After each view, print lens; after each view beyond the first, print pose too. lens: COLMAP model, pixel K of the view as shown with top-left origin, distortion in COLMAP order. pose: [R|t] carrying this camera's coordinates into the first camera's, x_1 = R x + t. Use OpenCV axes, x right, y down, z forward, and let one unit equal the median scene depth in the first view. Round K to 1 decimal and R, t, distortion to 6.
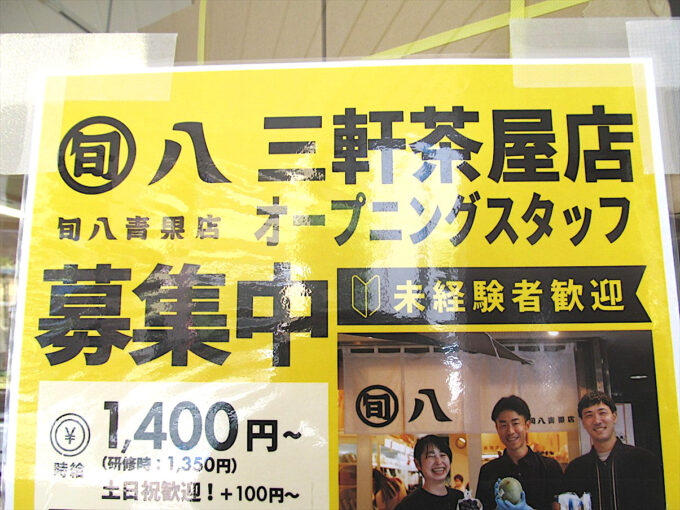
lens RADIAL K [[607.9, 0, 313.5], [0, 607.9, 253.2], [0, 0, 1]] dist [-0.067085, 0.021846]
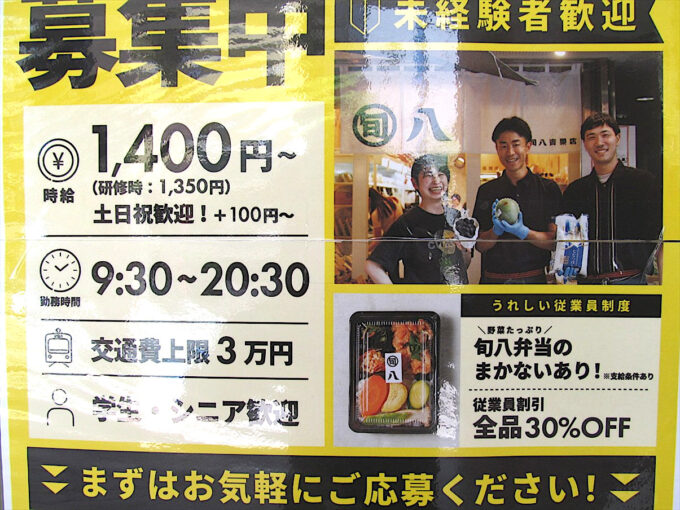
lens RADIAL K [[607.9, 0, 313.5], [0, 607.9, 253.2], [0, 0, 1]] dist [-0.067085, 0.021846]
pose [[0.999927, 0.004525, 0.011206, -0.002539], [-0.006575, 0.981693, 0.190357, 0.266289], [-0.010139, -0.190417, 0.981651, 0.009942]]
